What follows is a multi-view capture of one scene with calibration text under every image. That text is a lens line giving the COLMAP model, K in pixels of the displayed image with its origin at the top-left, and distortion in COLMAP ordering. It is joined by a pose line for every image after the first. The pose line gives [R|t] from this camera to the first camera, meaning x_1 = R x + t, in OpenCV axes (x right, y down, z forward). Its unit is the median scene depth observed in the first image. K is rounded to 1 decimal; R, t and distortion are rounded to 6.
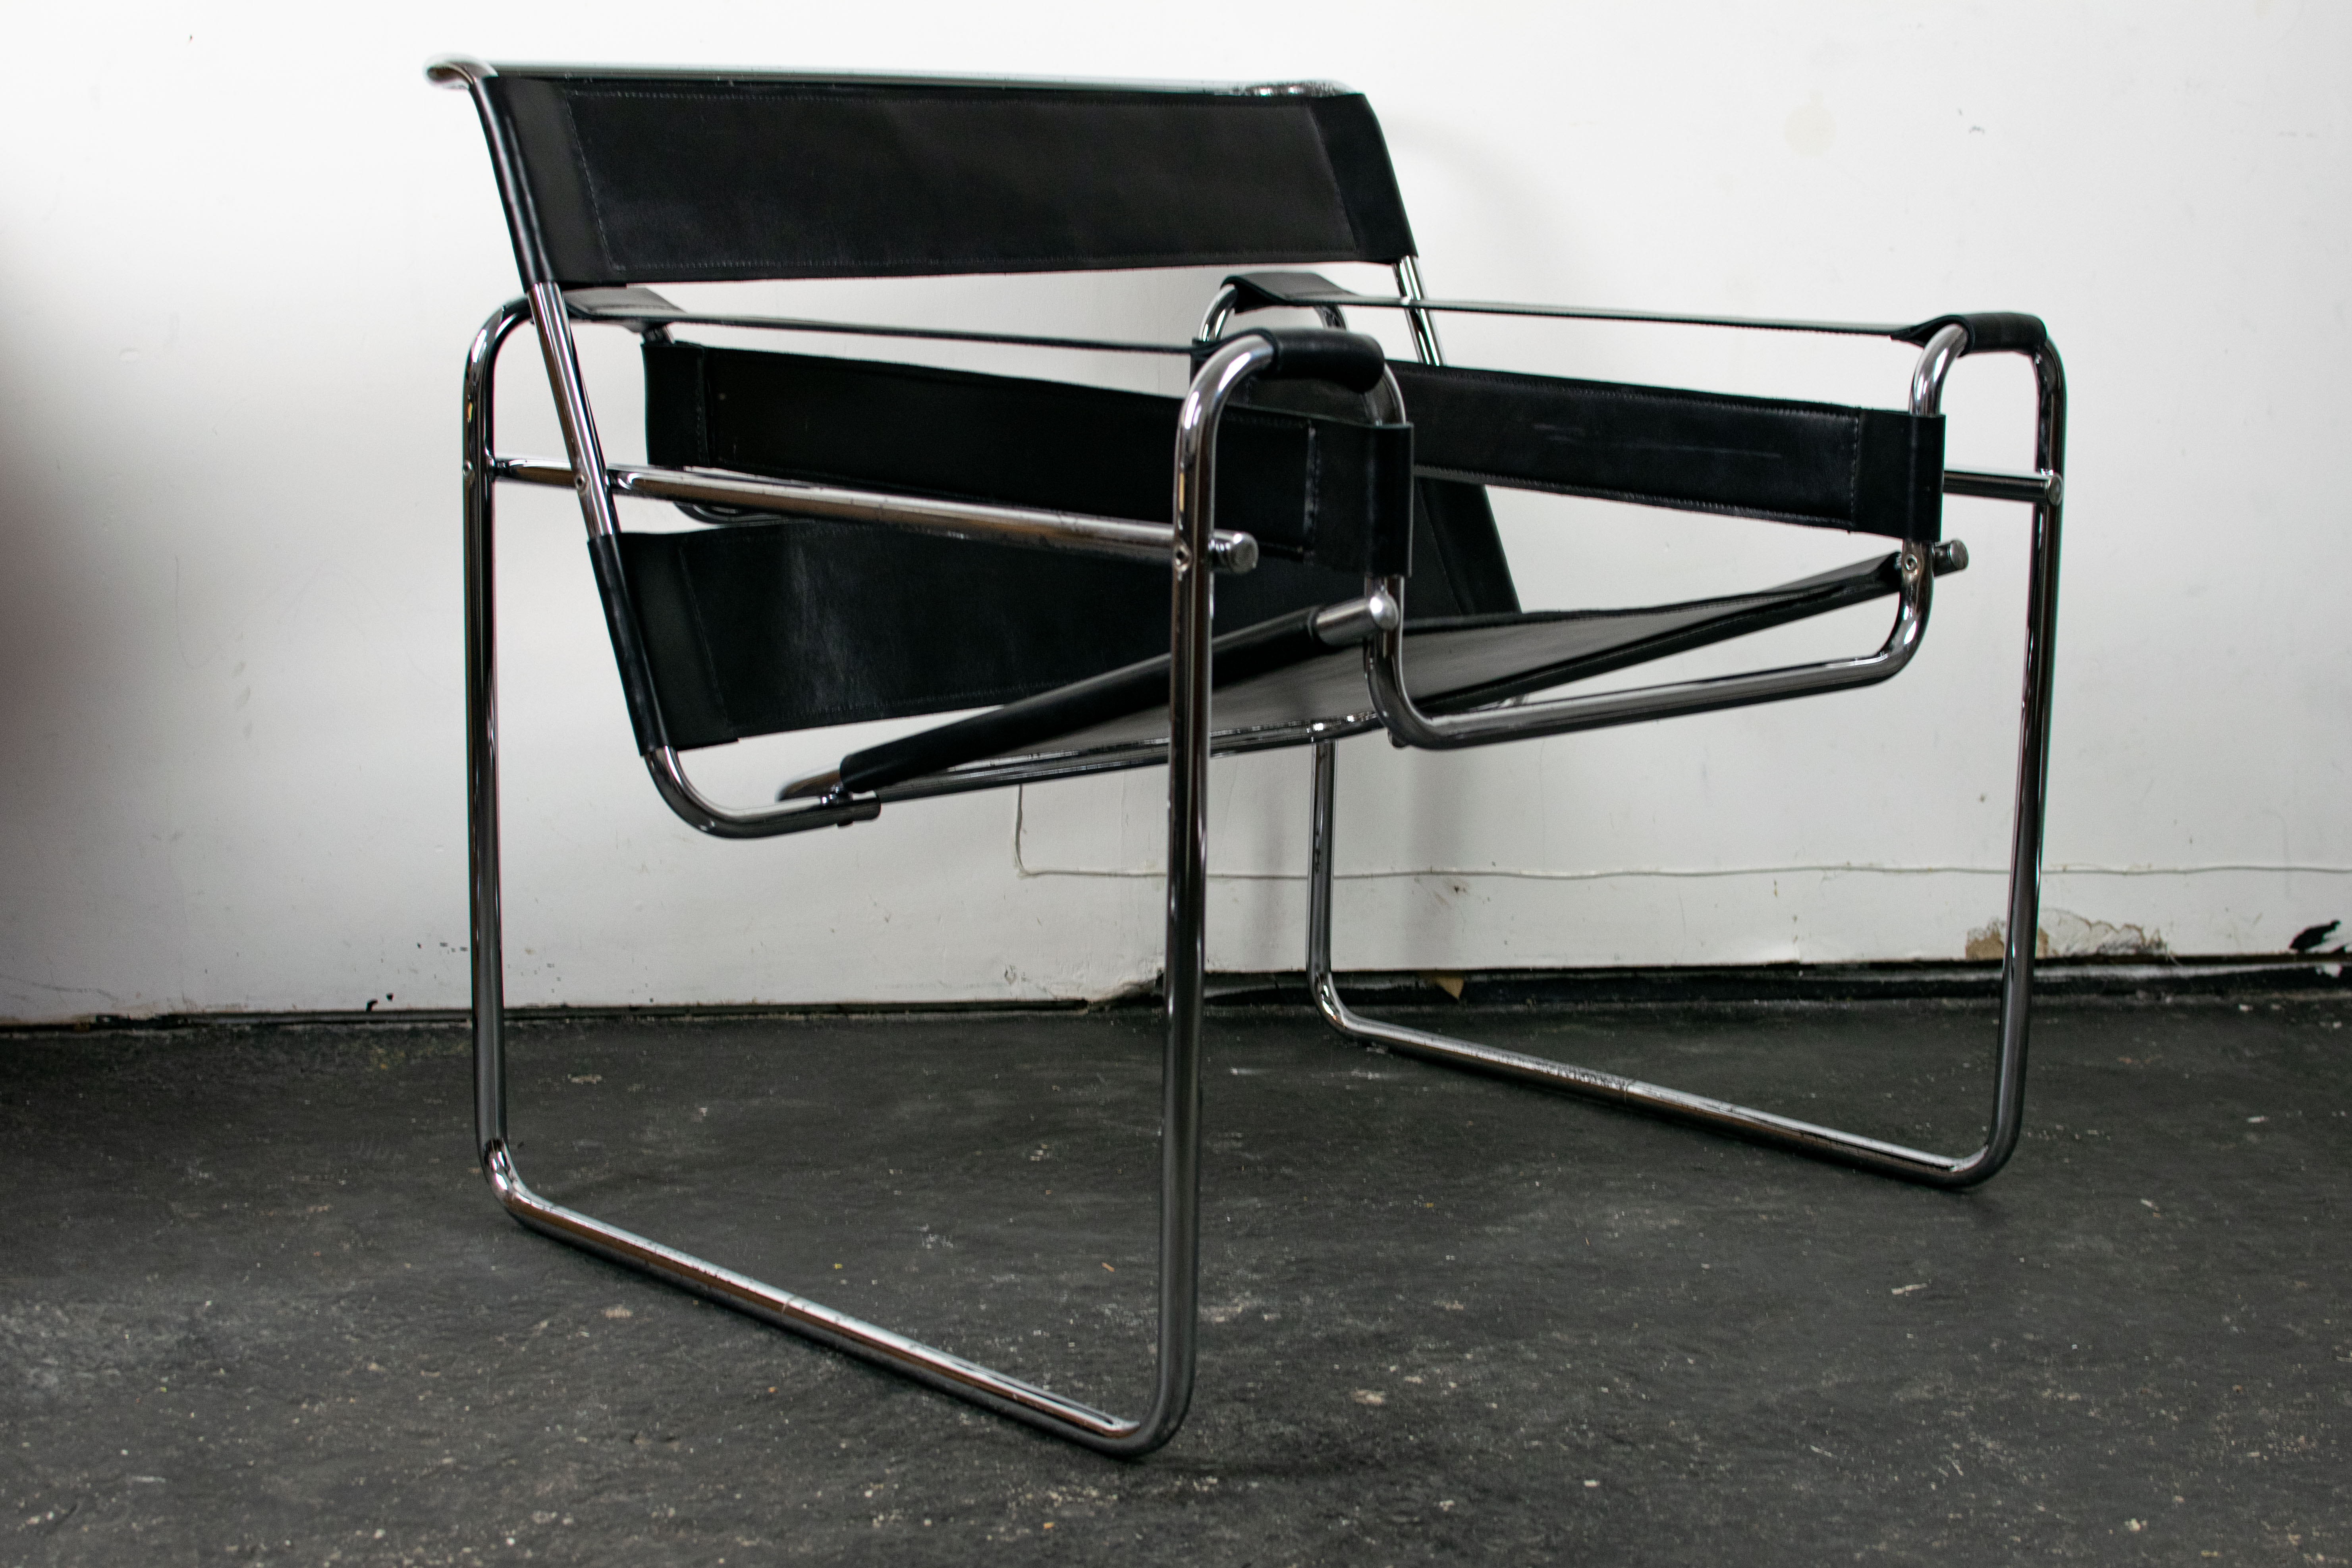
lens RADIAL K [[3670.3, 0, 1196.0], [0, 3670.3, 783.8], [0, 0, 1]] dist [-0.194199, 0.167666]
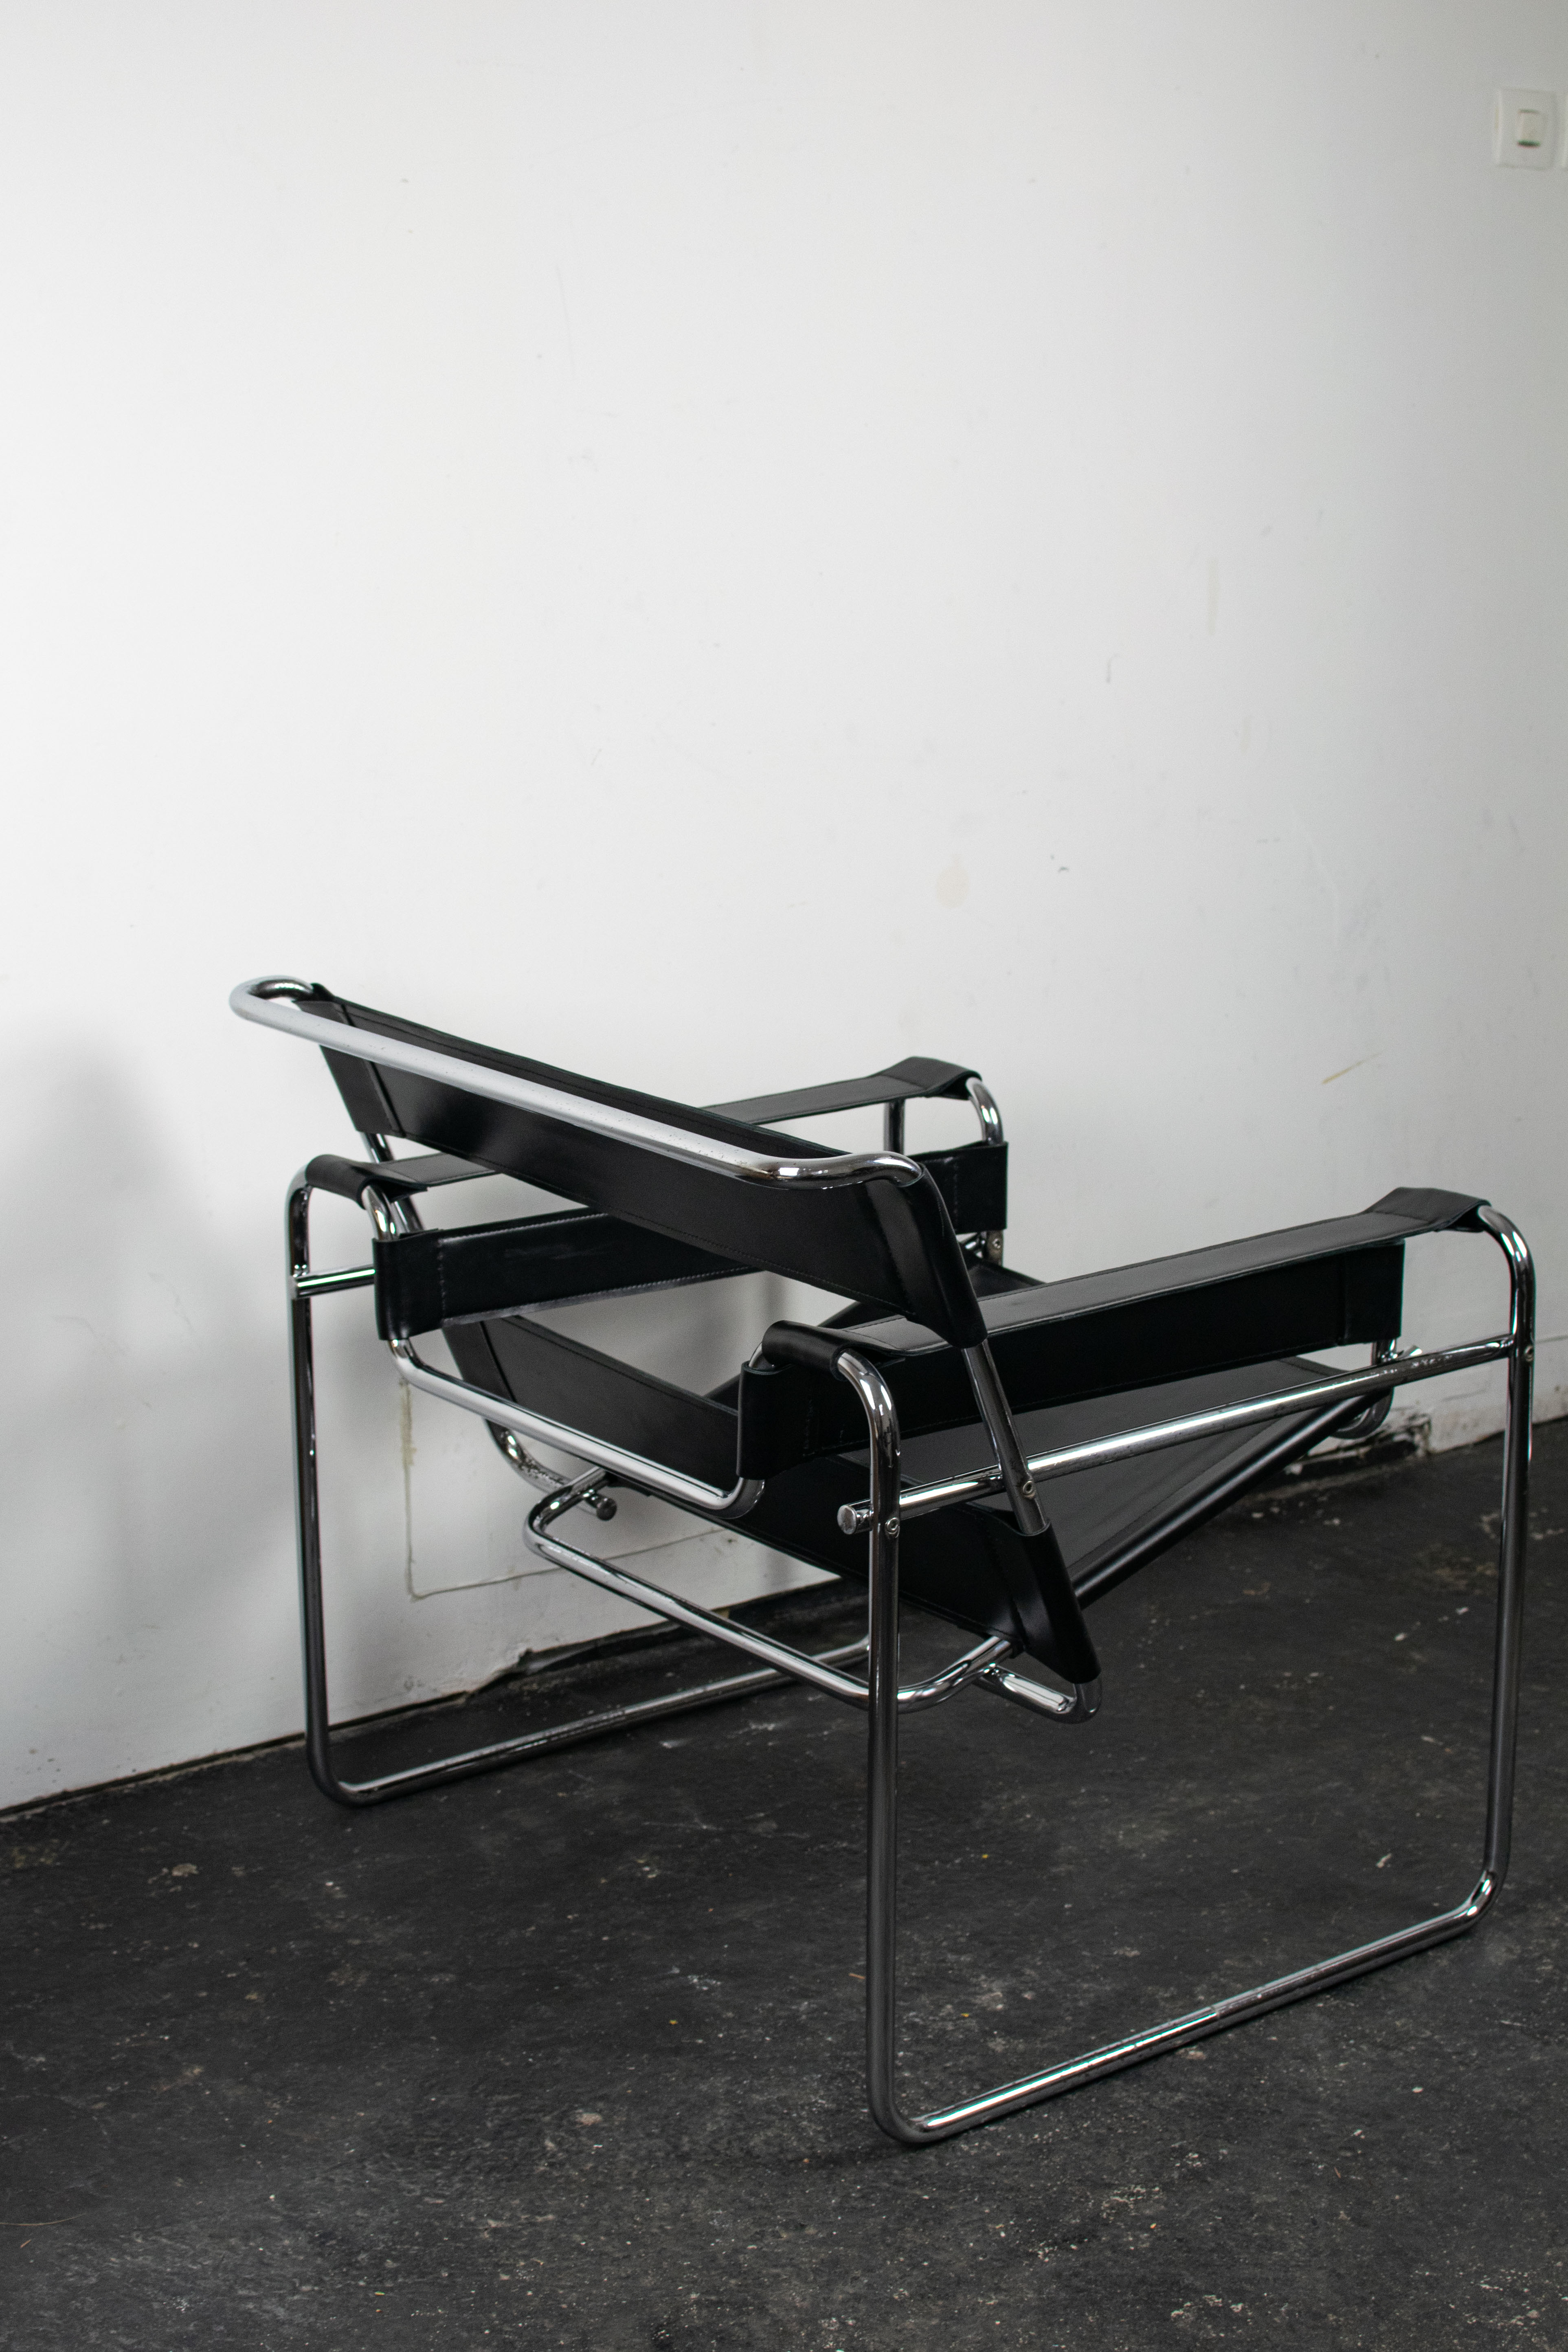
lens RADIAL K [[3761.6, 0, 779.1], [0, 3761.6, 1189.1], [0, 0, 1]] dist [-0.205514, 0.239529]
pose [[0.877784, -0.132656, 0.460323, -0.574177], [0.096934, 0.990202, 0.100515, -0.255739], [-0.469147, -0.043610, 0.882043, -0.108096]]
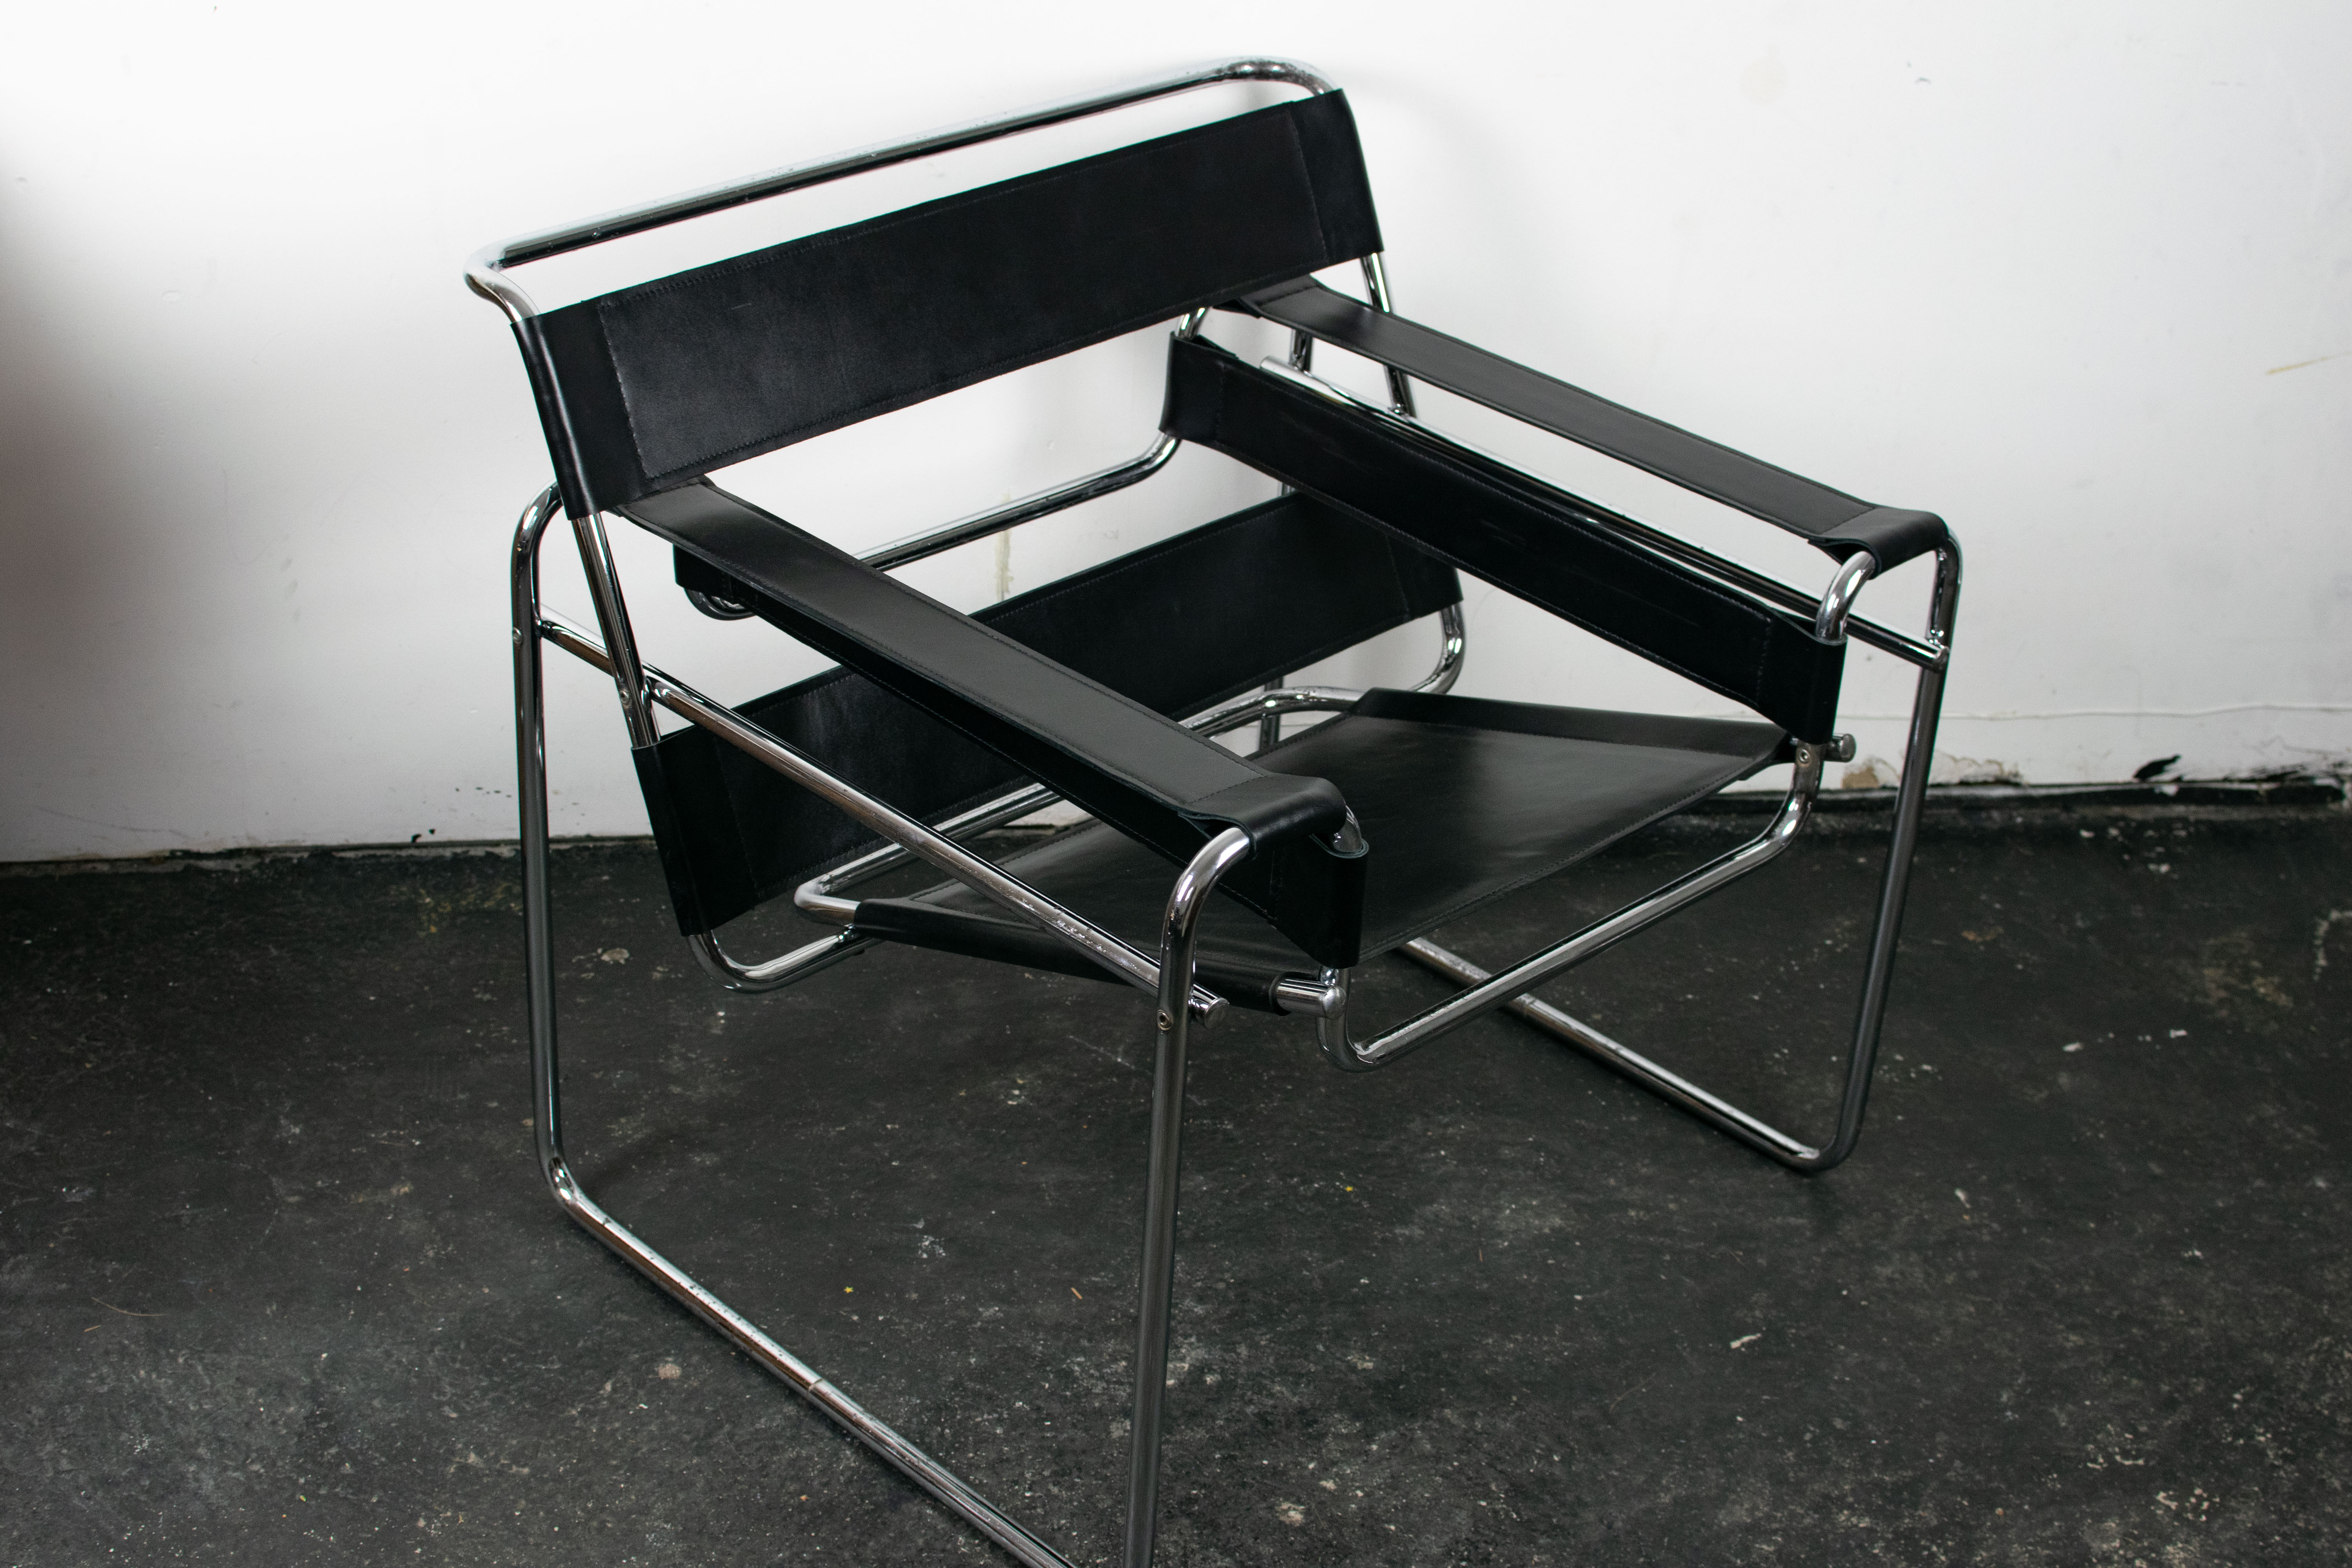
lens RADIAL K [[3626.0, 0, 1188.4], [0, 3626.0, 793.8], [0, 0, 1]] dist [-0.206370, 0.247606]
pose [[0.999252, 0.029112, 0.025440, -0.021131], [-0.035905, 0.942798, 0.331425, -0.389859], [-0.014336, -0.332090, 0.943139, -0.050831]]
